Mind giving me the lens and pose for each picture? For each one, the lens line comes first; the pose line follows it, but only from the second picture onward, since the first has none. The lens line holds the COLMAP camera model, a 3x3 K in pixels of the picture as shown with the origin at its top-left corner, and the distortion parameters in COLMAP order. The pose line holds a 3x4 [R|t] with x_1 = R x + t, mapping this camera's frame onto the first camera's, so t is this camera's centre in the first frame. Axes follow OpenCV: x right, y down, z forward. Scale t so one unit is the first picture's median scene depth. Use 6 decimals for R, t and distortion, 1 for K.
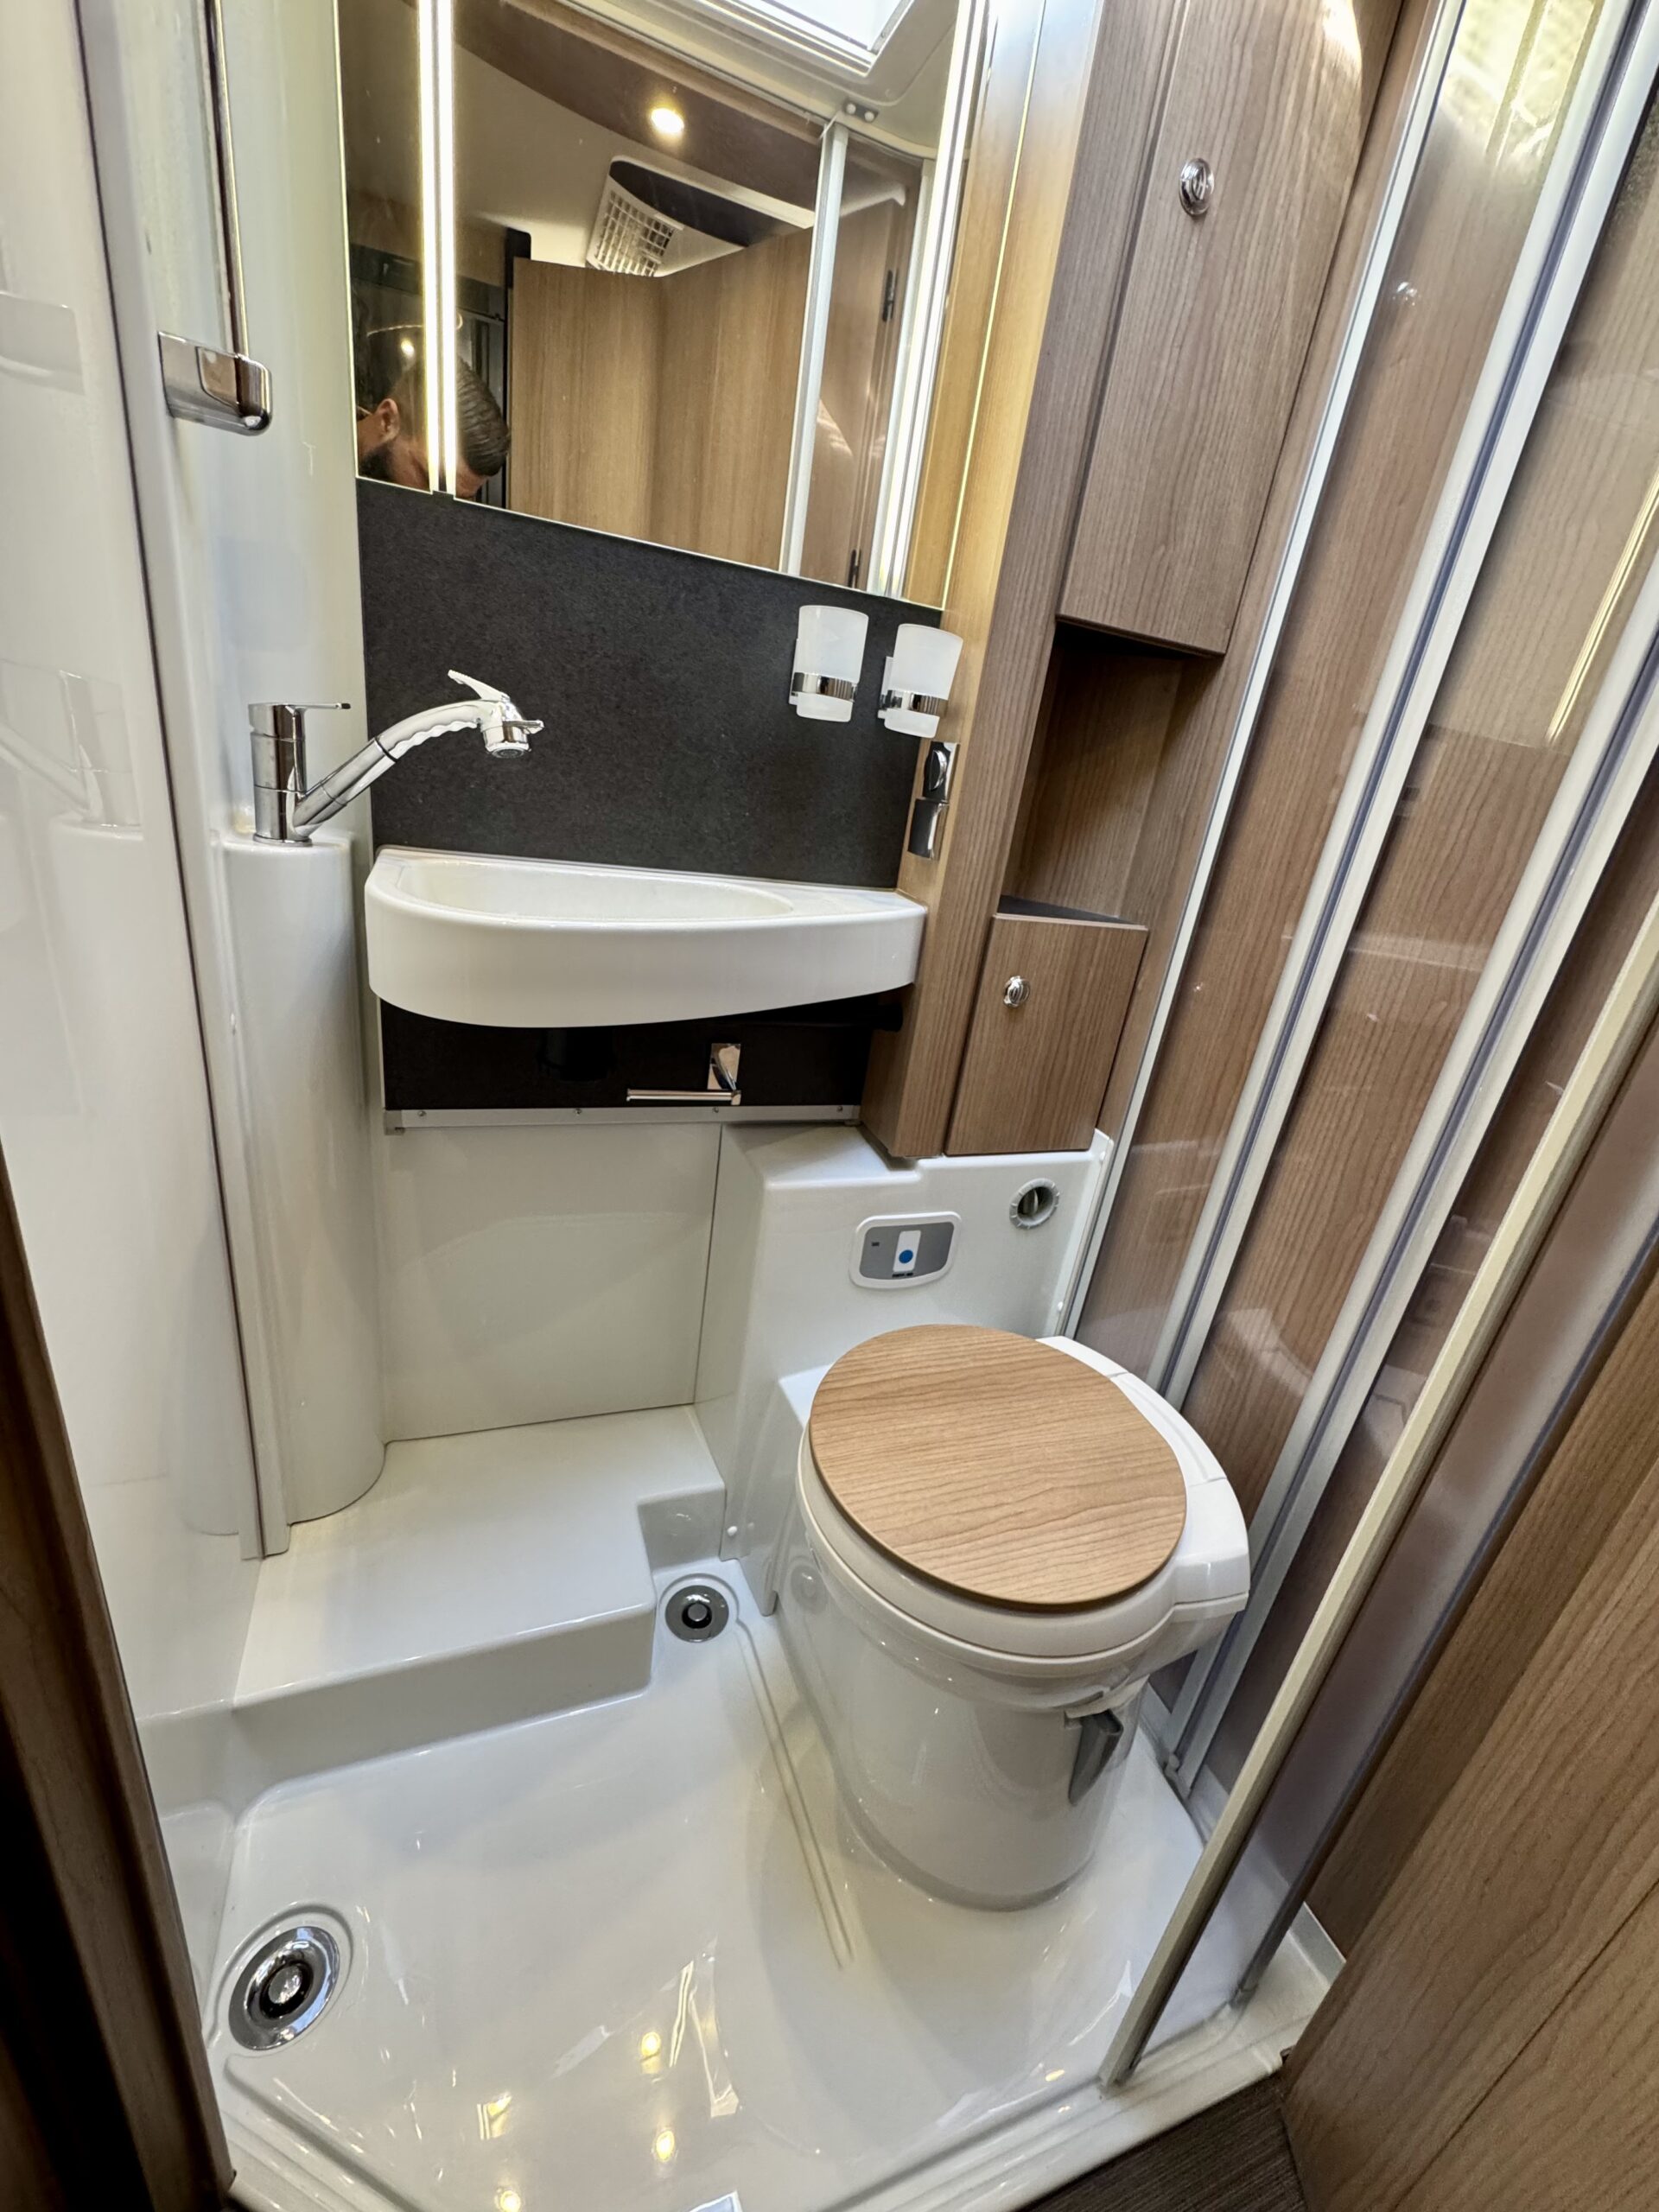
lens RADIAL K [[882.3, 0, 832.8], [0, 882.3, 1098.3], [0, 0, 1]] dist [-0.002160, -0.000344]
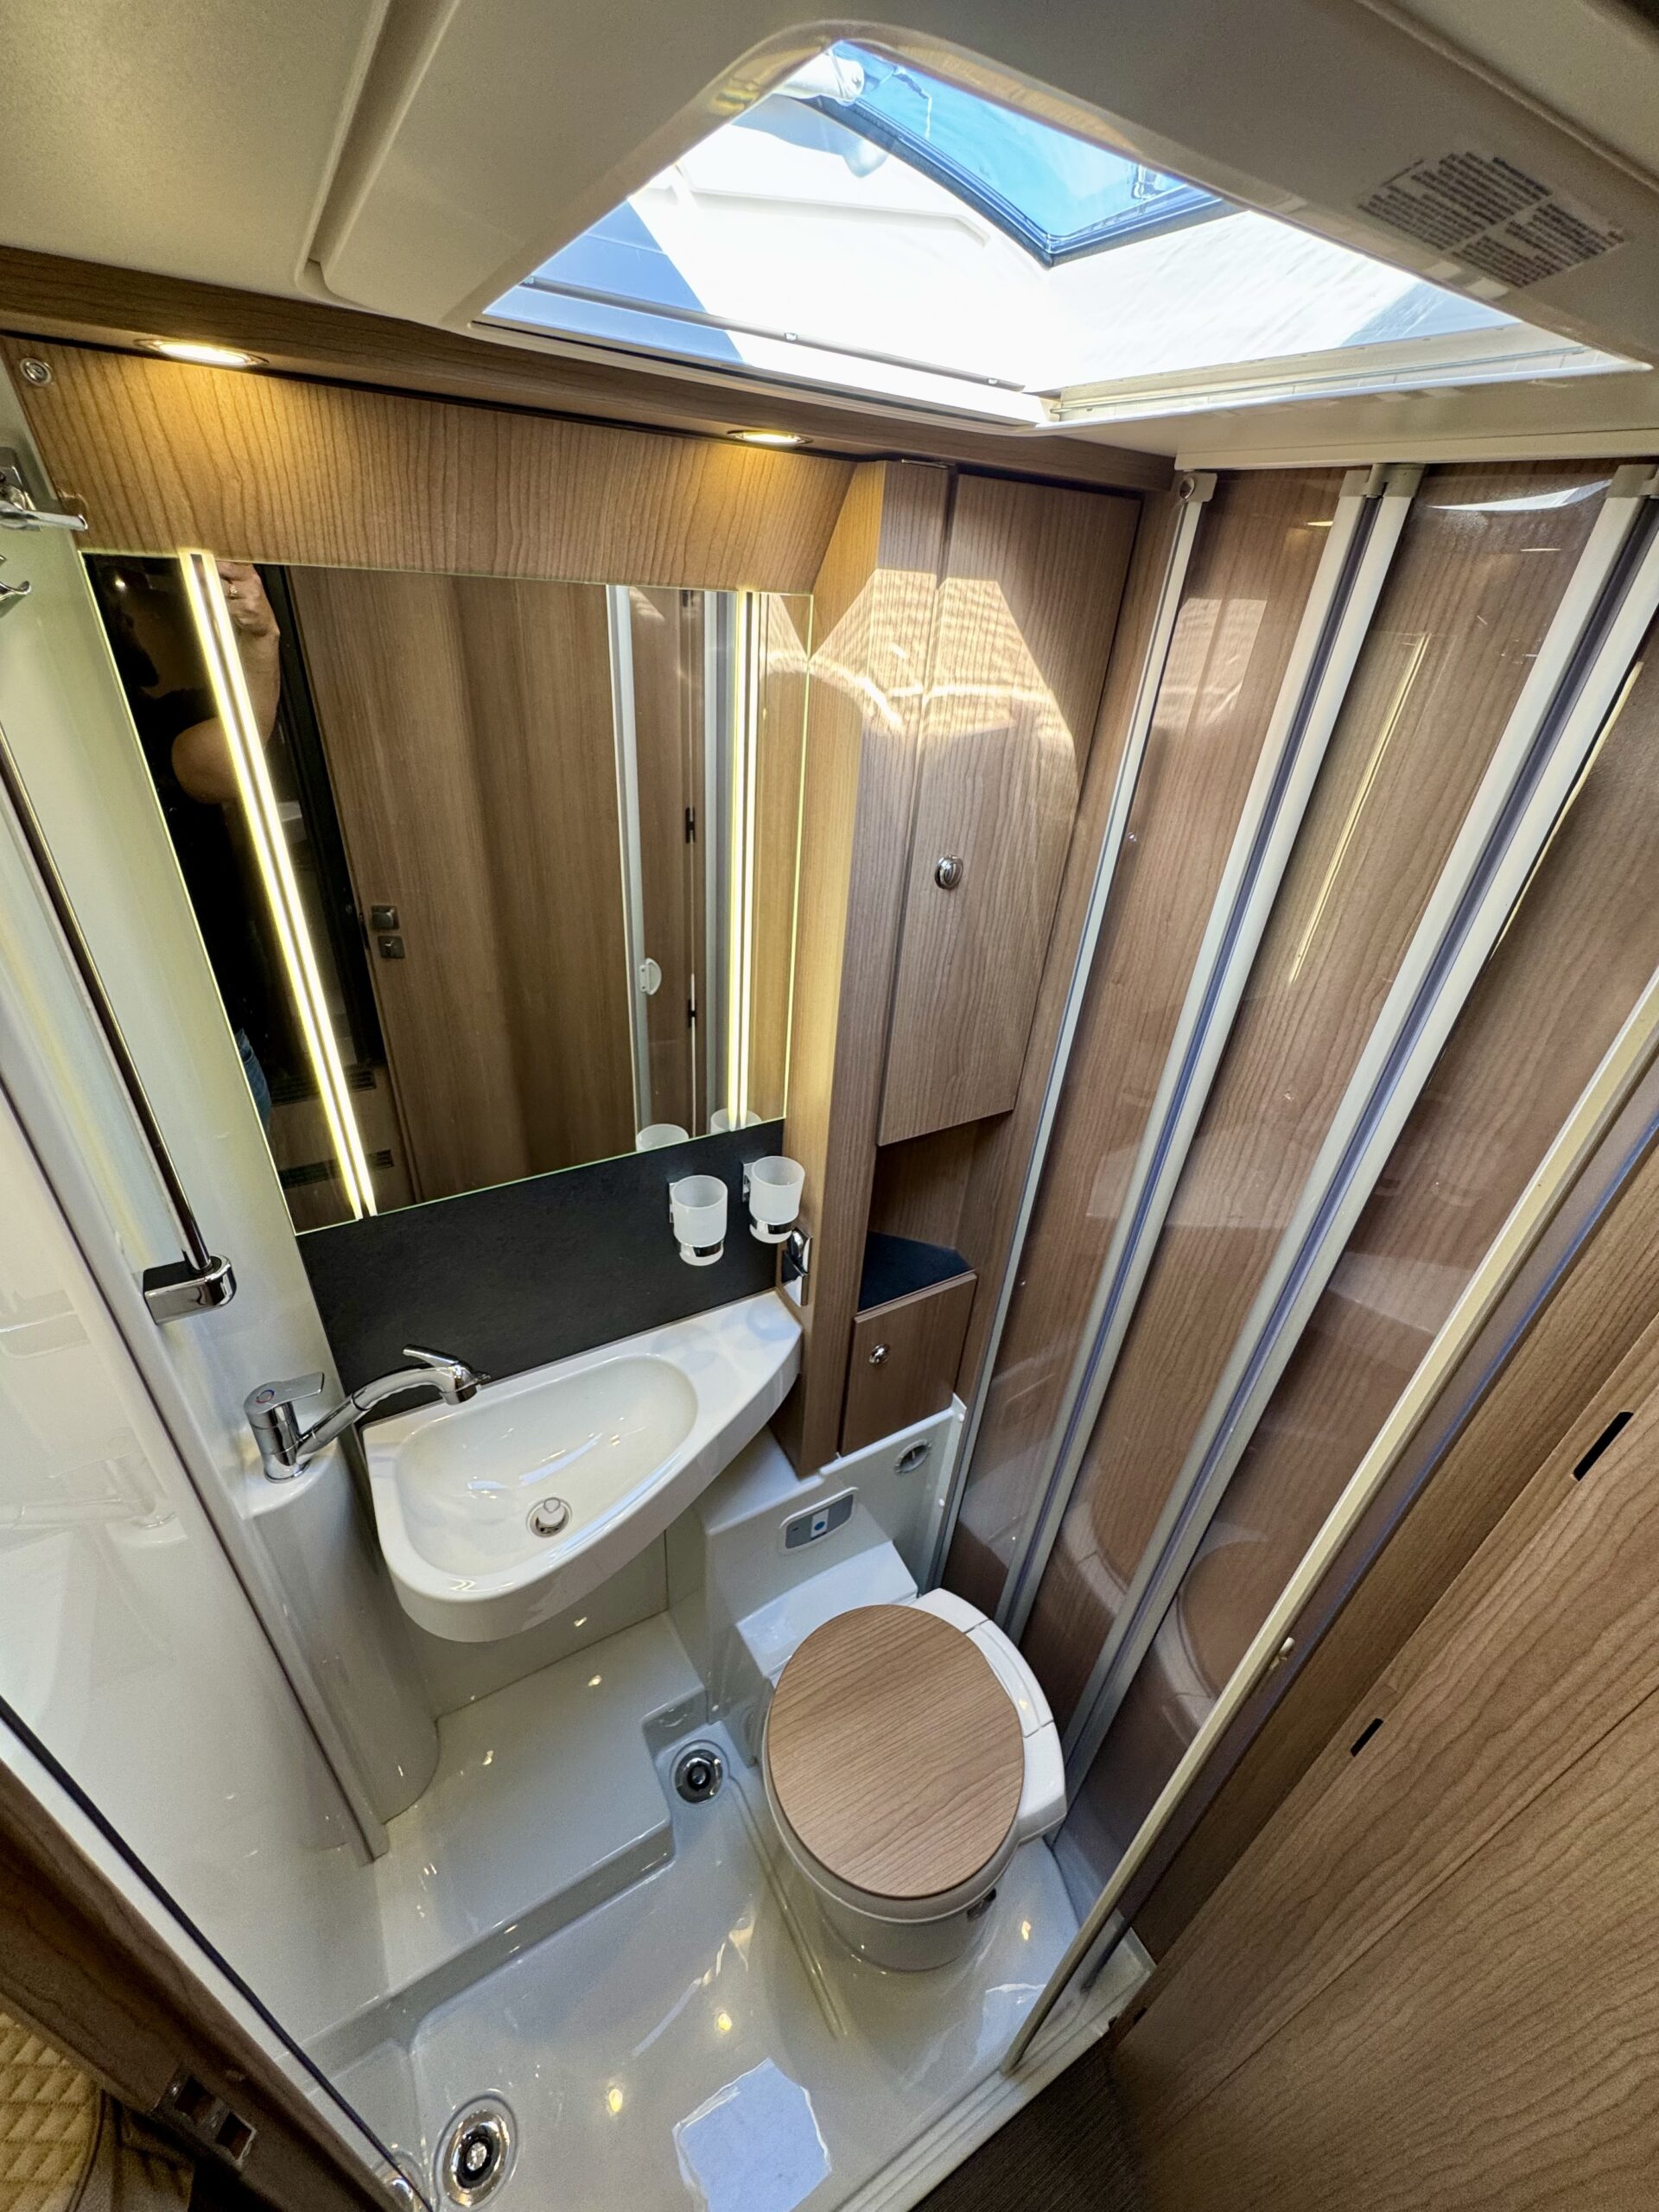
lens RADIAL K [[882.3, 0, 830.1], [0, 882.3, 1112.7], [0, 0, 1]] dist [-0.002160, -0.000344]
pose [[0.985554, -0.140494, 0.094581, 0.079706], [0.120131, 0.973548, 0.194354, -0.860270], [-0.119384, -0.180185, 0.976361, -0.205690]]
